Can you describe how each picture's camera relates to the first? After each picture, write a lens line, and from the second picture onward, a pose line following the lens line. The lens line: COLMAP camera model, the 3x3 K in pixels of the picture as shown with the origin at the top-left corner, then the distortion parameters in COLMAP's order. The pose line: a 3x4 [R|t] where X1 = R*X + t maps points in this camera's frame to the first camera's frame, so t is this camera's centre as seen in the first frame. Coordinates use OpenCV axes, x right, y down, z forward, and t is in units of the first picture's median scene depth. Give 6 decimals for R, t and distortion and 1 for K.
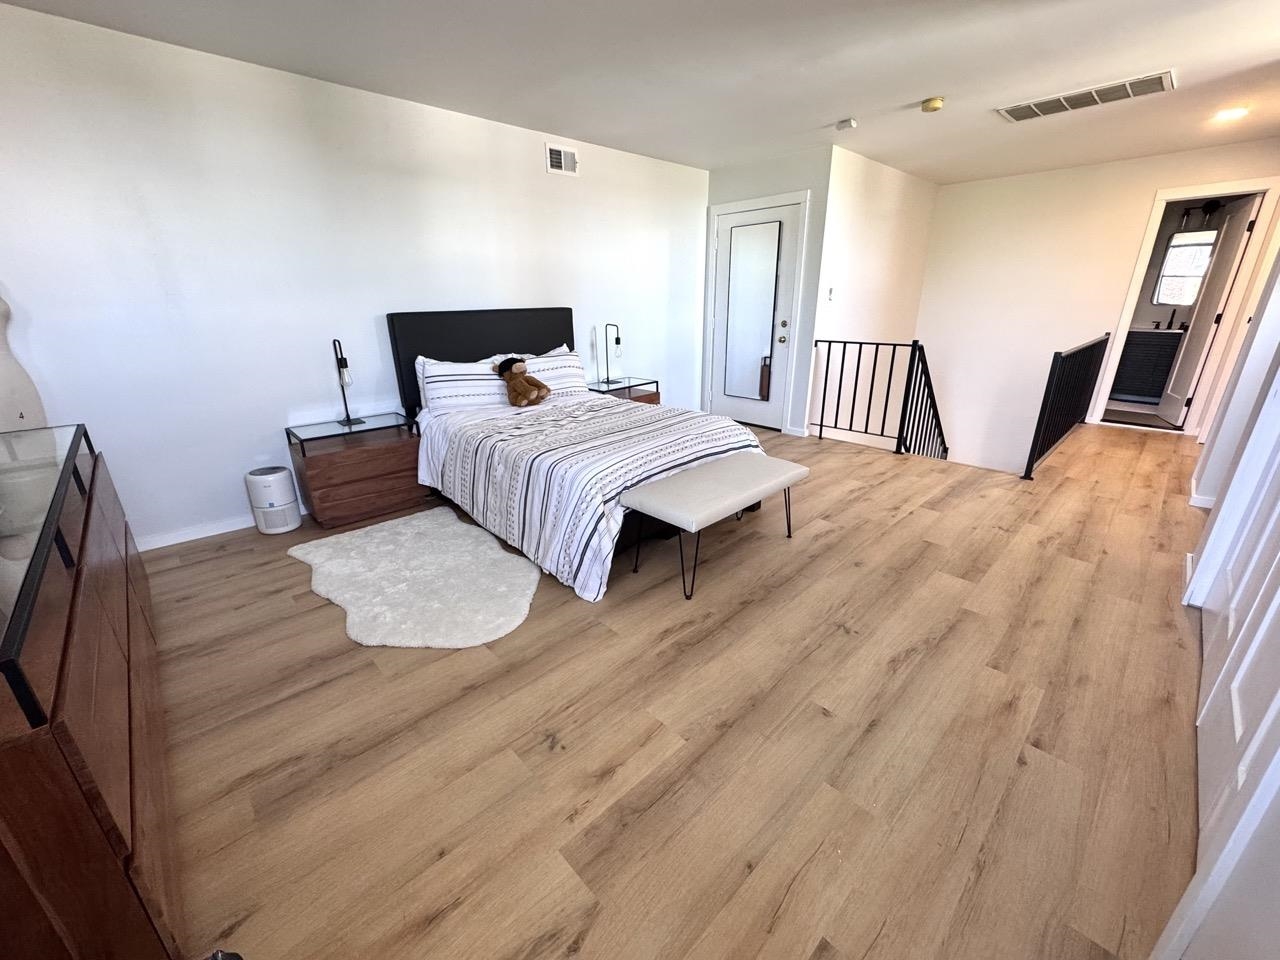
lens RADIAL K [[510.6, 0, 640.0], [0, 510.6, 480.0], [0, 0, 1]] dist [-0.001826, 0.000202]
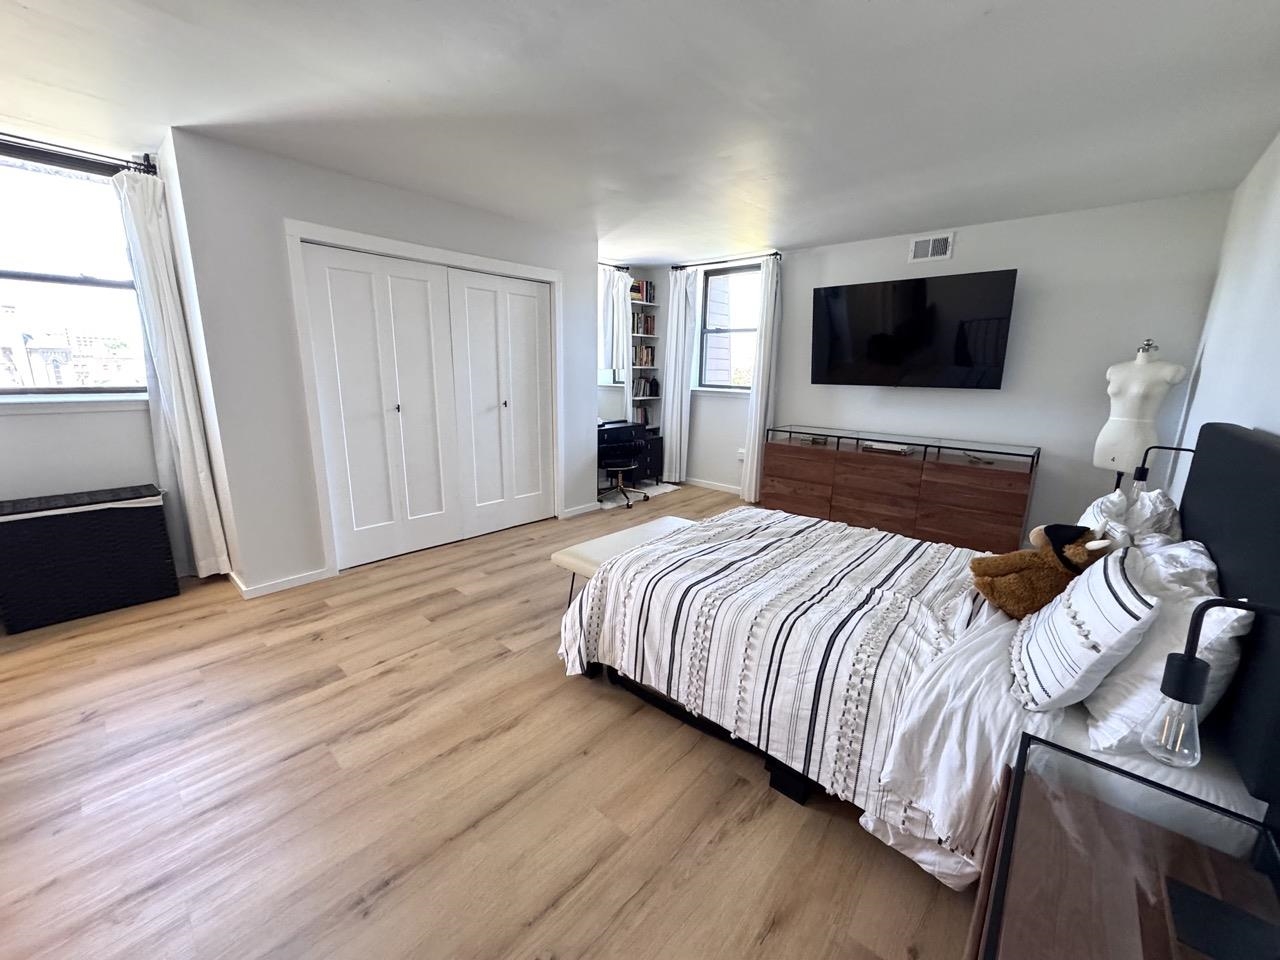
lens RADIAL K [[510.6, 0, 640.0], [0, 510.6, 480.0], [0, 0, 1]] dist [-0.001826, 0.000202]
pose [[-0.996453, 0.009835, -0.083569, 0.340531], [-0.036274, 0.845925, 0.532067, -0.900862], [0.075926, 0.533211, -0.842568, 2.397446]]
